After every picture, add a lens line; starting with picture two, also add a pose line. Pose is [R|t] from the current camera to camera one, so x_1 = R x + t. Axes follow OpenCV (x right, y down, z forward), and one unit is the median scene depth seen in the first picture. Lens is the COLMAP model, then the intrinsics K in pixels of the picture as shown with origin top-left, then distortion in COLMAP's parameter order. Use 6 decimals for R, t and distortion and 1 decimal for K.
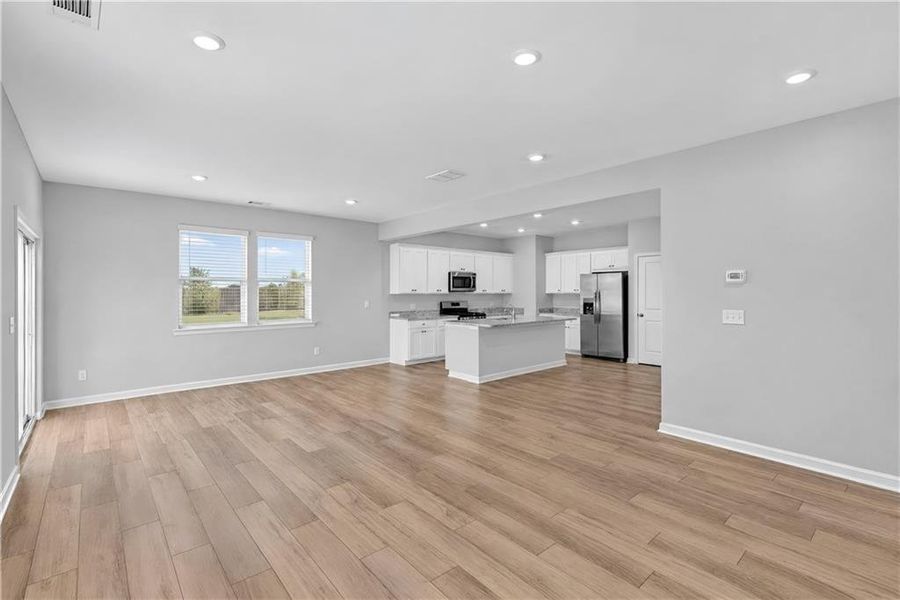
lens RADIAL K [[412.0, 0, 425.8], [0, 412.0, 297.3], [0, 0, 1]] dist [-0.000759, -0.000328]
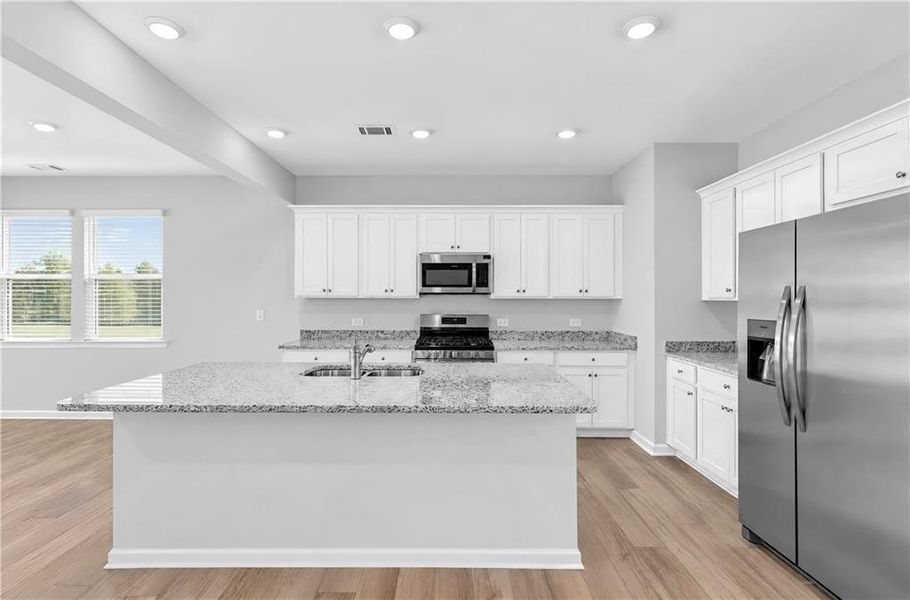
lens RADIAL K [[408.3, 0, 443.2], [0, 408.3, 297.5], [0, 0, 1]] dist [0.004552, 0.000769]
pose [[0.764721, 0.004051, -0.644348, 0.386559], [-0.011795, 0.999901, -0.007713, -0.006540], [0.644253, 0.013499, 0.764693, 0.633966]]
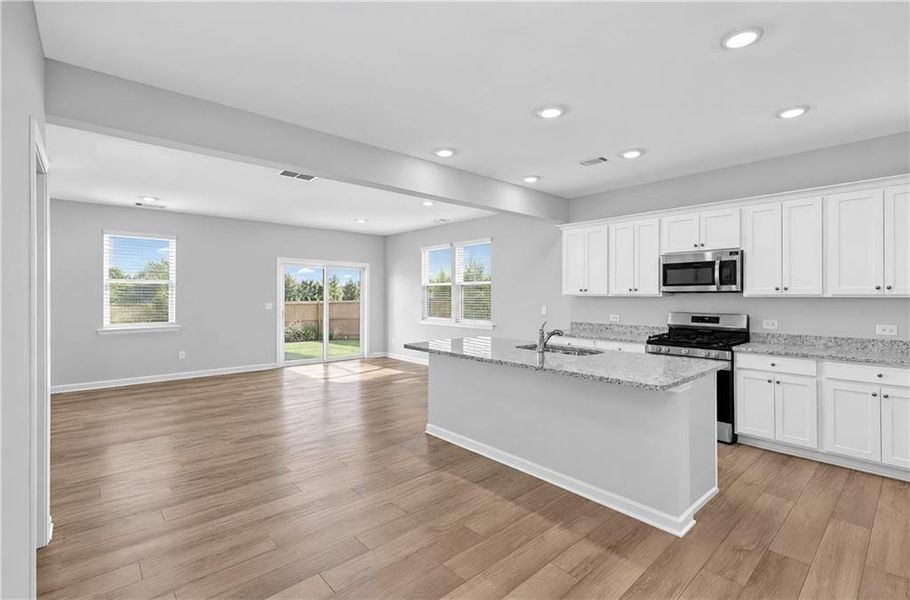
lens RADIAL K [[408.3, 0, 458.1], [0, 408.3, 293.9], [0, 0, 1]] dist [0.004552, 0.000769]
pose [[0.042859, 0.000648, -0.999081, 0.554595], [-0.011110, 0.999938, 0.000172, -0.009845], [0.999019, 0.011093, 0.042864, 0.706567]]
